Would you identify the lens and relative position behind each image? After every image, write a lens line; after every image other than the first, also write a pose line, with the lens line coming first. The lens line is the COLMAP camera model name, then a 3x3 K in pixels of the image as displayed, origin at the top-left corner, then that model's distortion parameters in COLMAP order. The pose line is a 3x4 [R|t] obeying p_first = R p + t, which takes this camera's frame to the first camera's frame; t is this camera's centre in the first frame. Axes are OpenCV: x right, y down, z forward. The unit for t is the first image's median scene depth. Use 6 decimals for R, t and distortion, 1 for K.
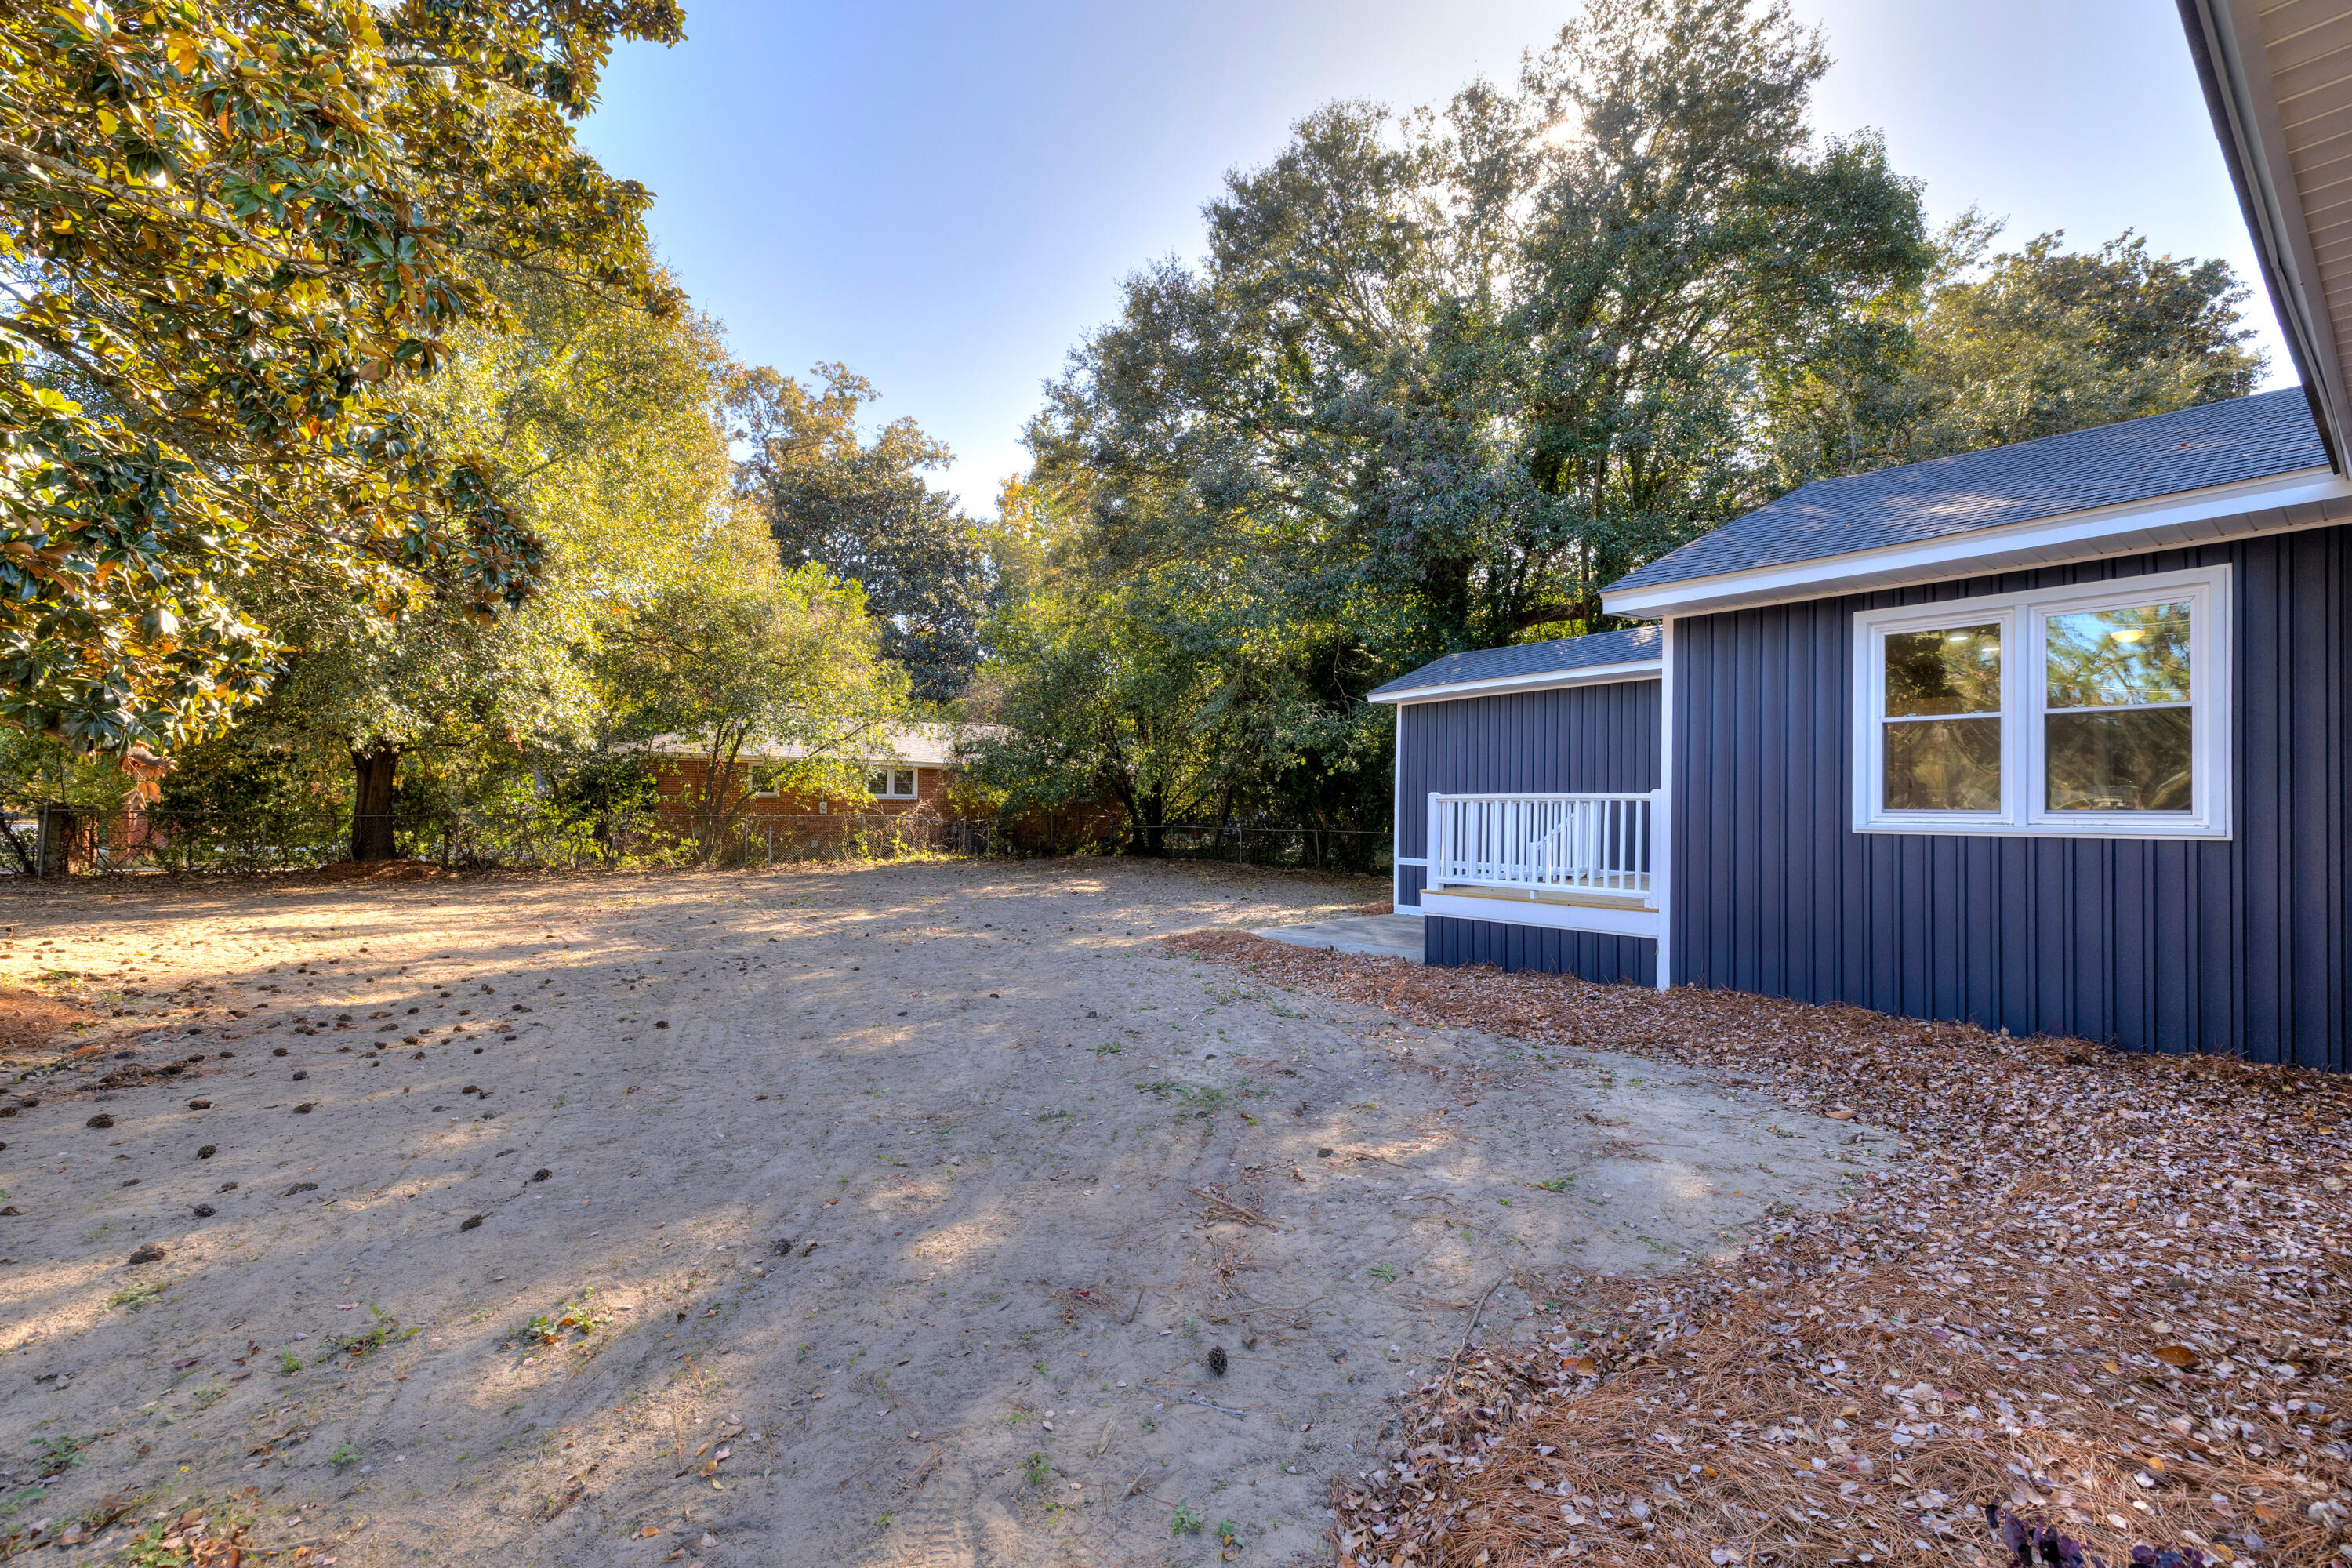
lens RADIAL K [[993.9, 0, 1148.4], [0, 993.9, 780.6], [0, 0, 1]] dist [0.015350, -0.000091]
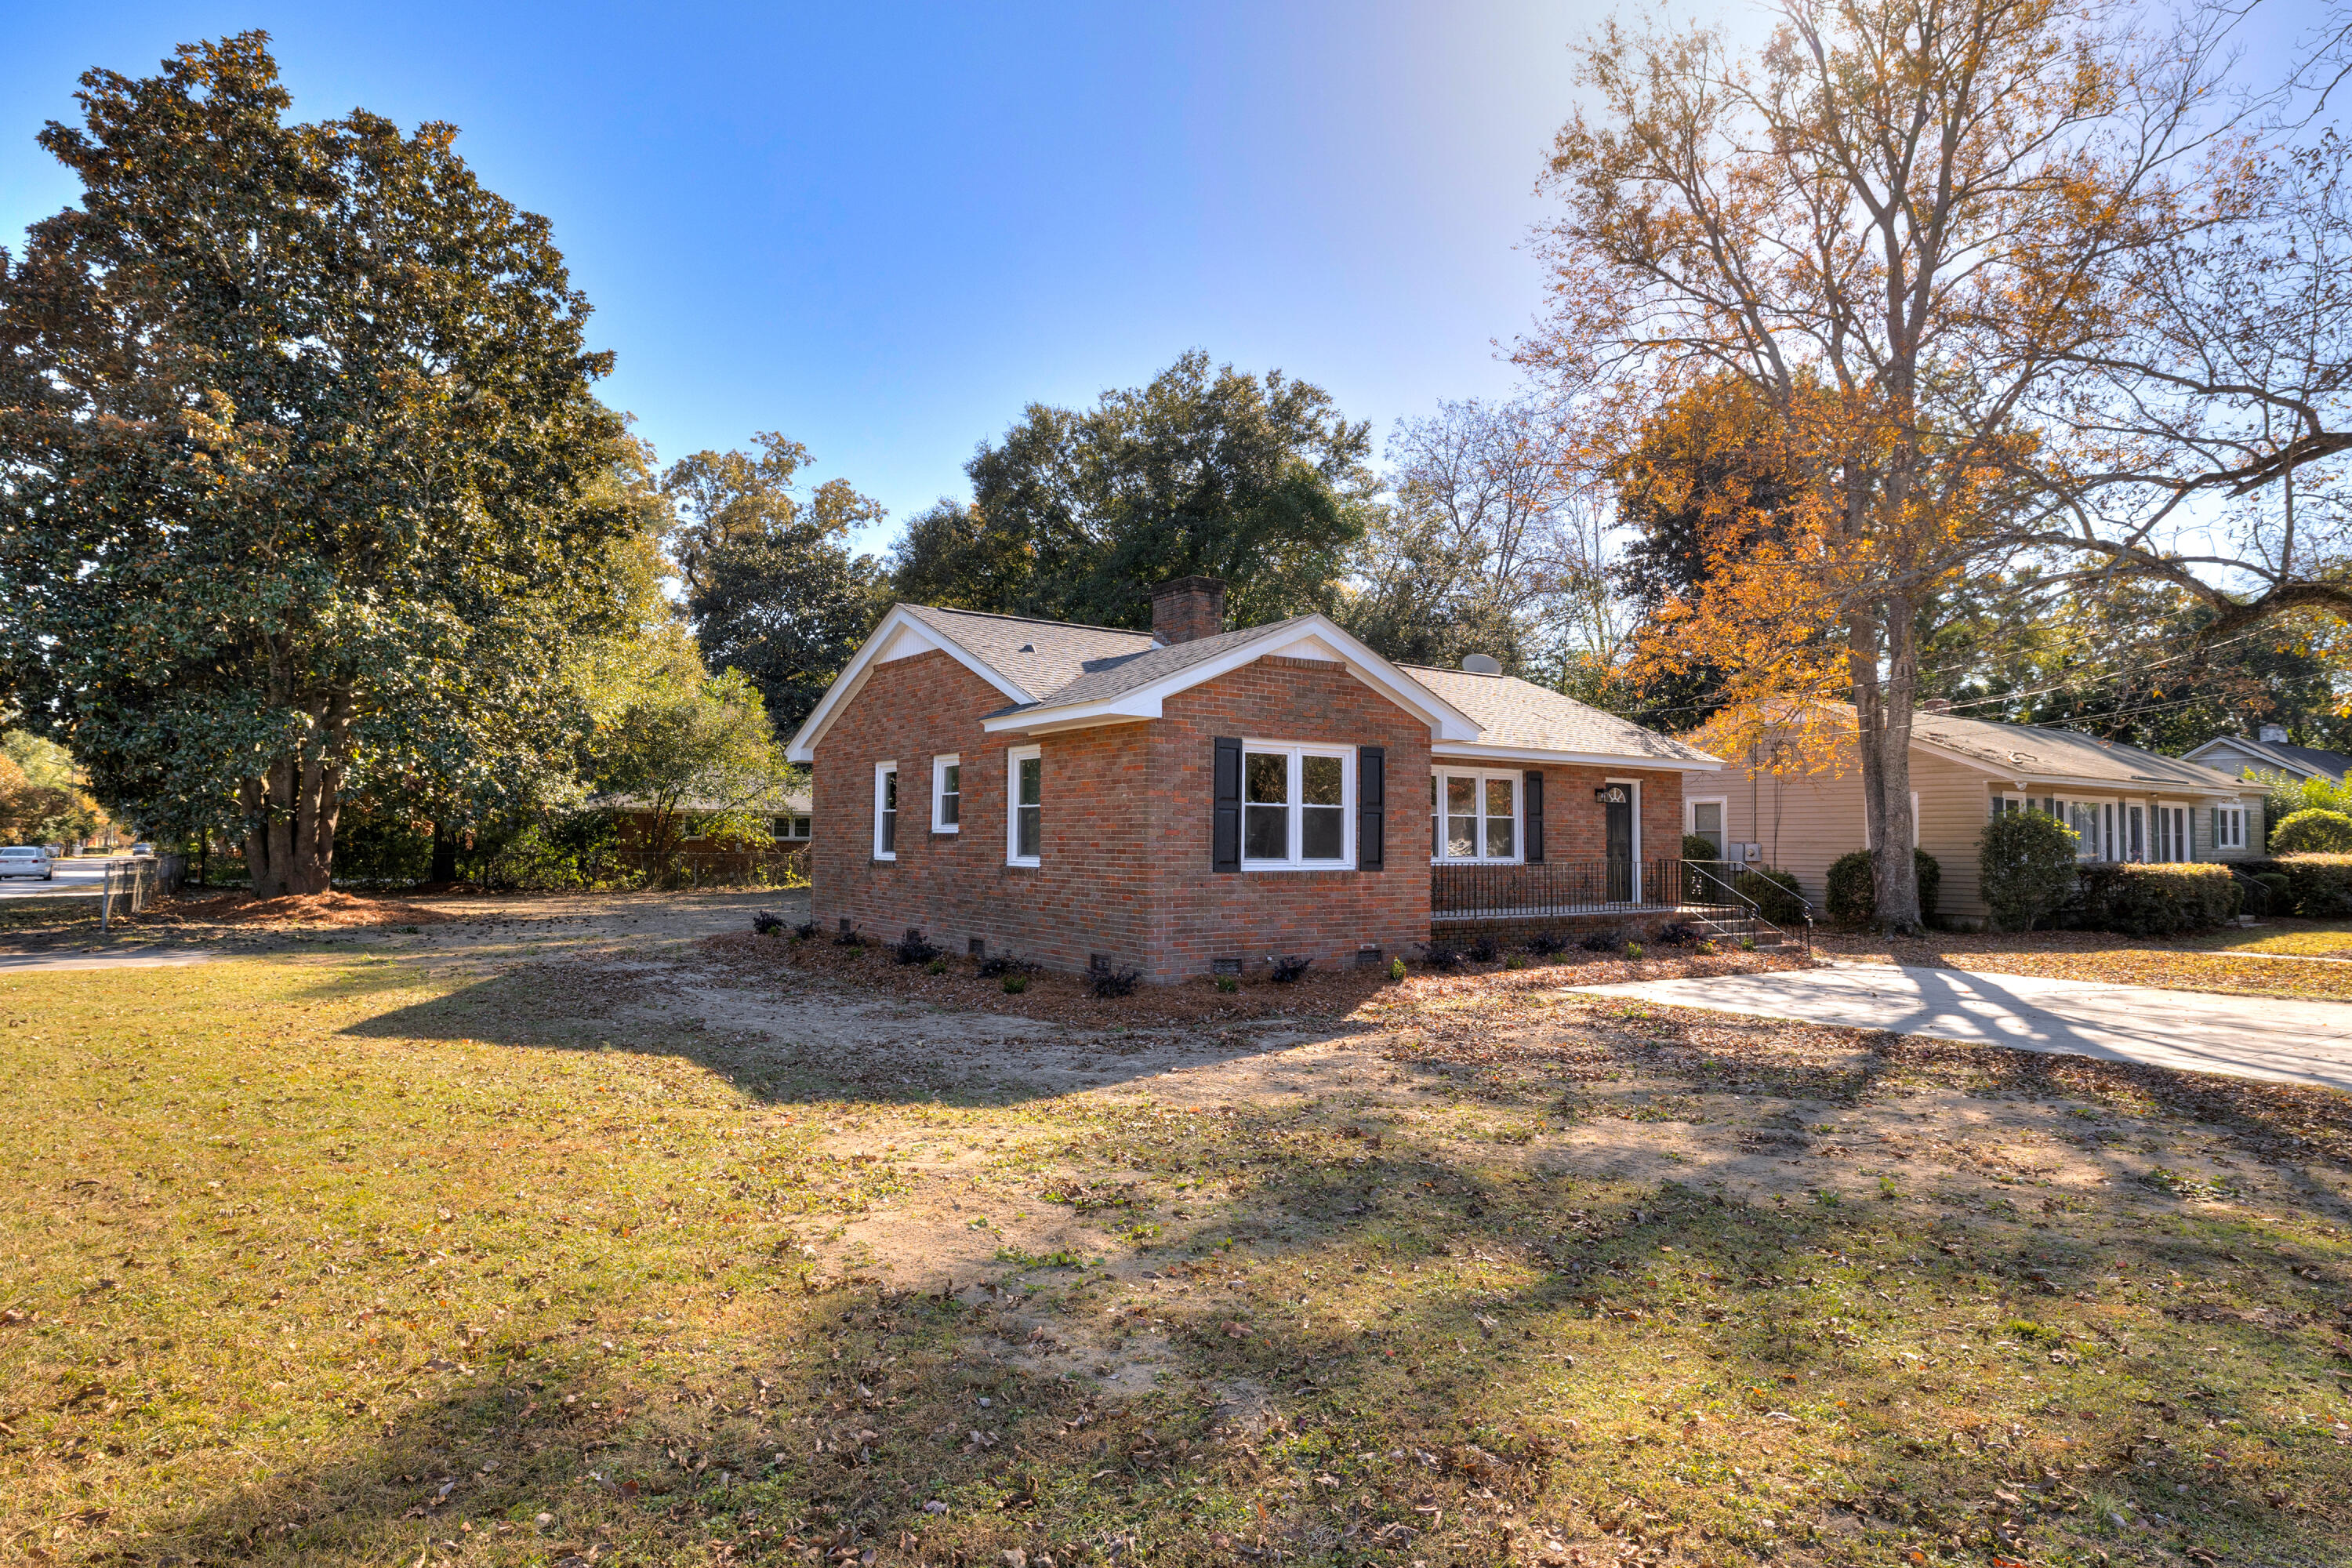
lens RADIAL K [[1298.7, 0, 1176.0], [0, 1298.7, 784.0], [0, 0, 1]] dist [-0.000882, -0.000167]
pose [[0.999340, 0.000114, -0.036323, 0.348962], [-0.000644, 0.999893, -0.014592, -0.034966], [0.036317, 0.014606, 0.999234, -0.775031]]
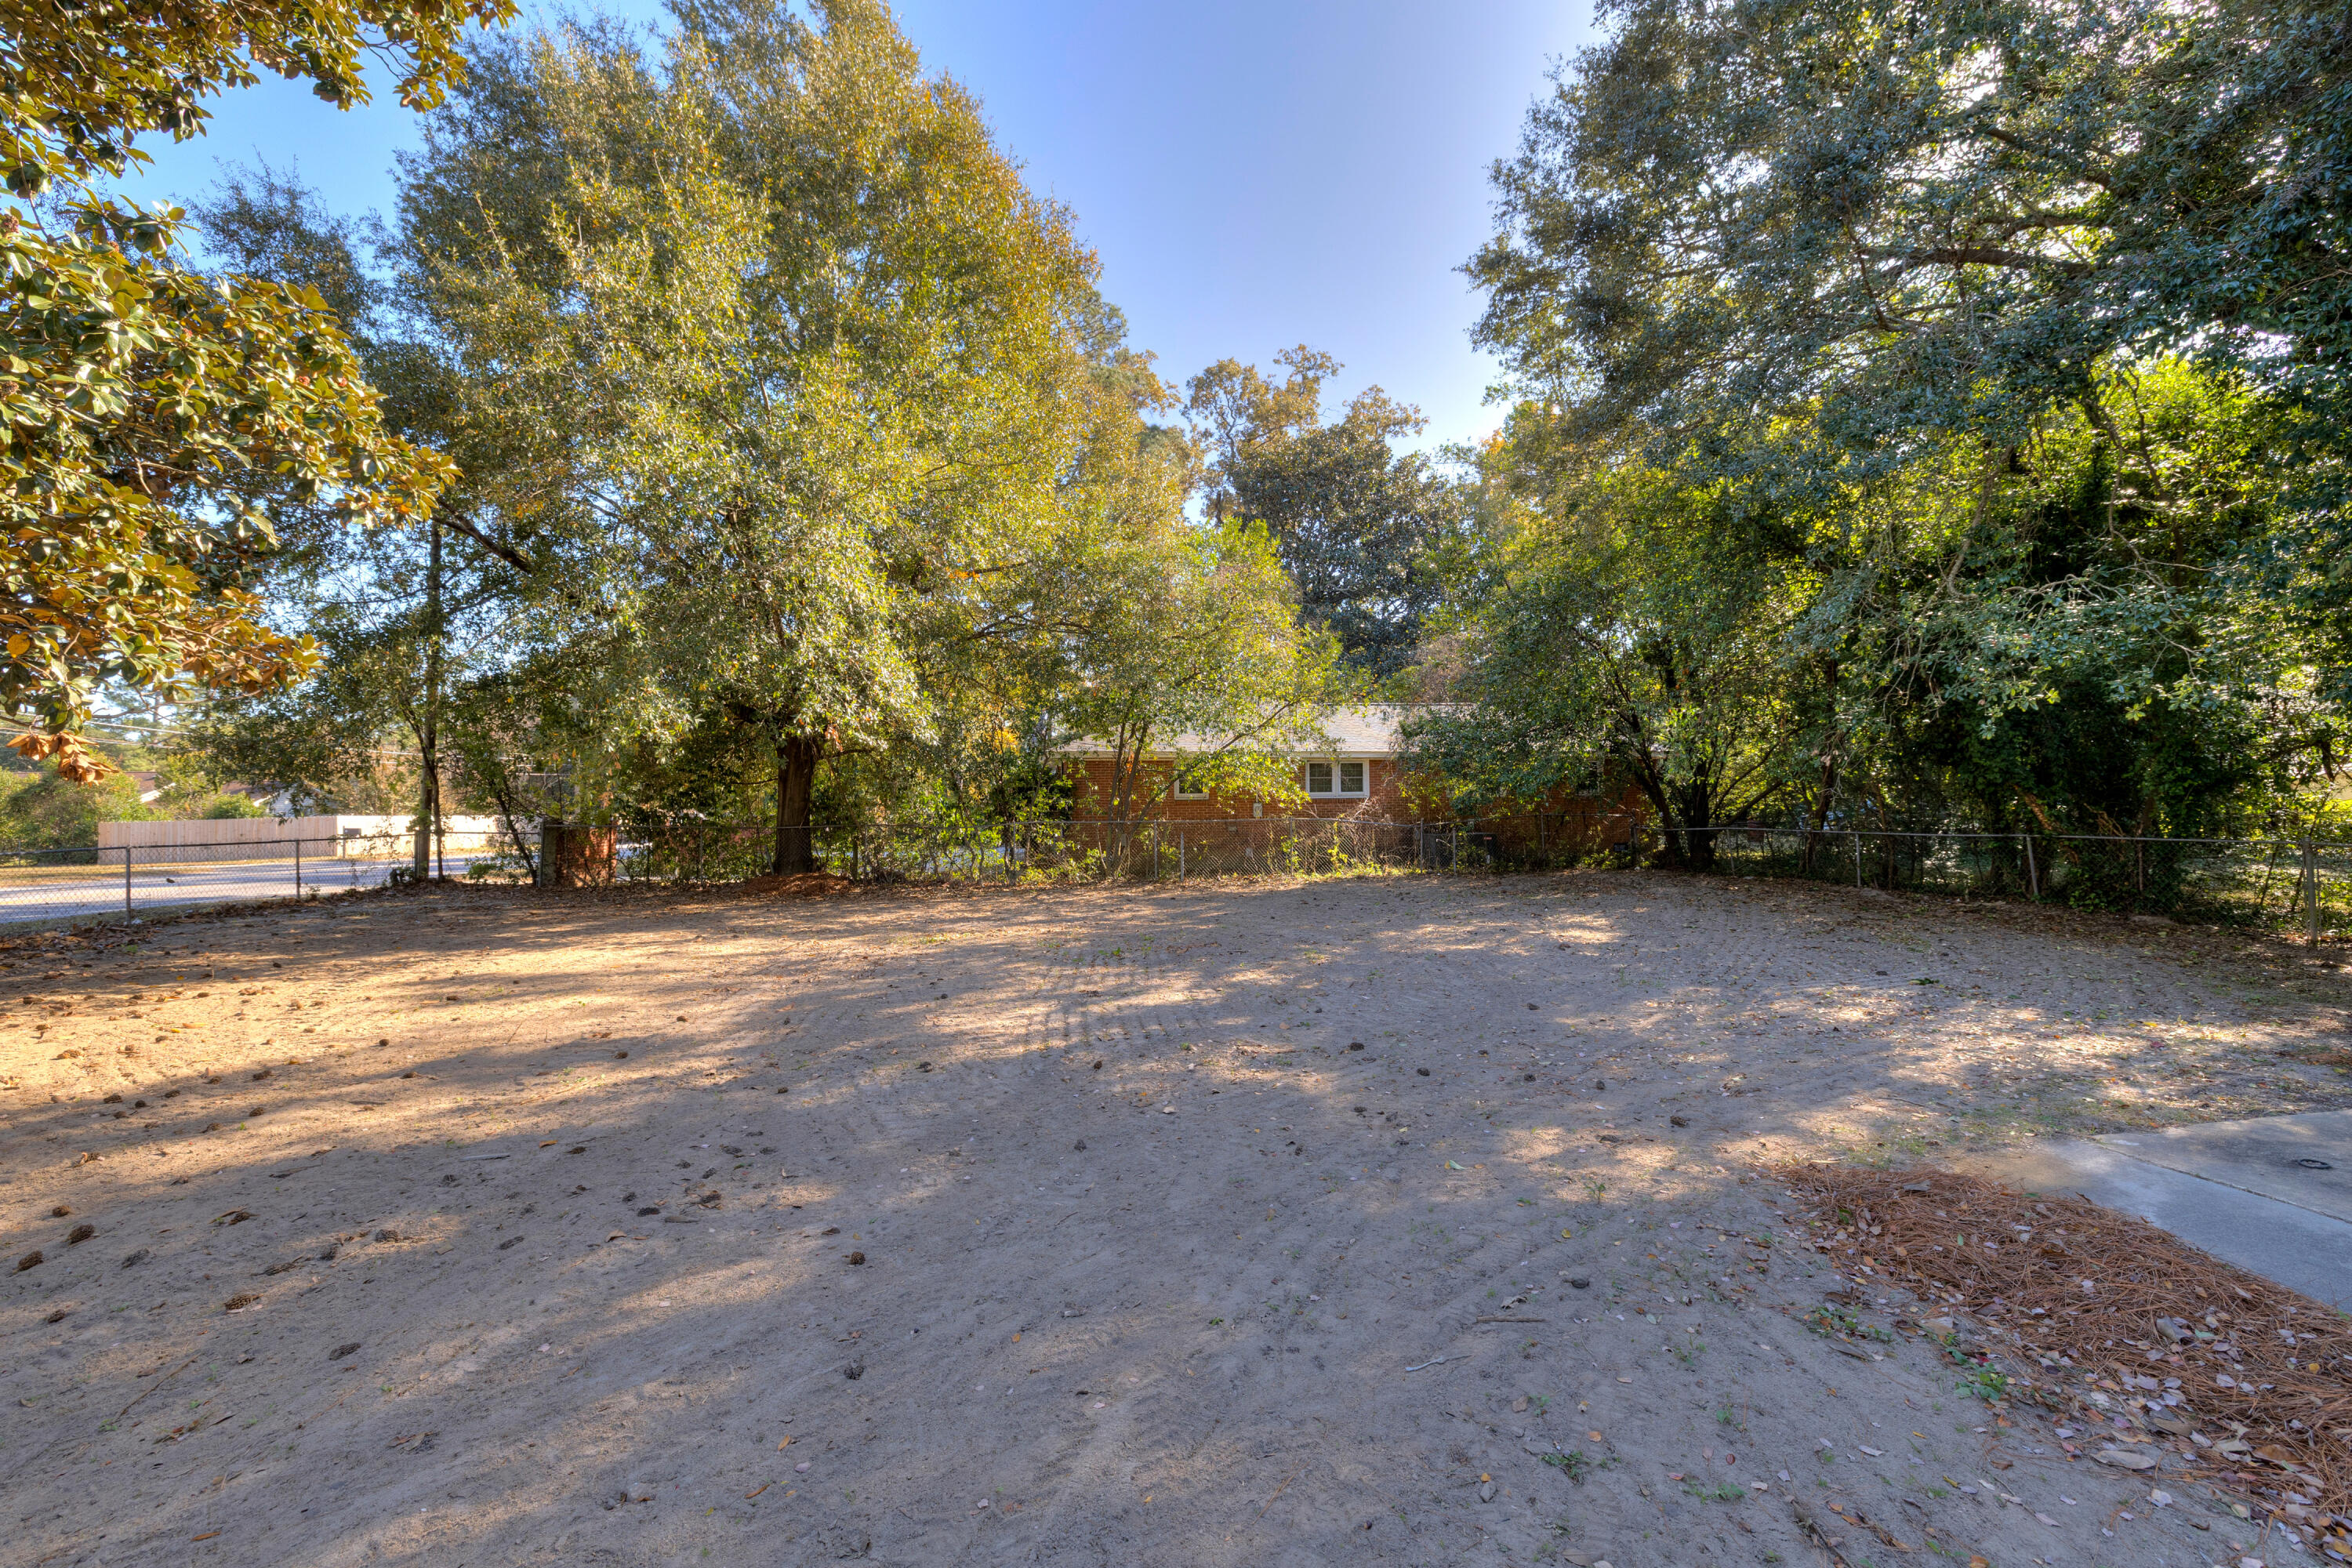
lens RADIAL K [[949.8, 0, 1176.0], [0, 949.8, 784.0], [0, 0, 1]] dist [-0.033400, -0.000149]
pose [[0.882377, -0.031761, -0.469470, -0.007448], [0.032957, 0.999441, -0.005673, 0.007987], [0.469388, -0.010467, 0.882930, 0.279961]]
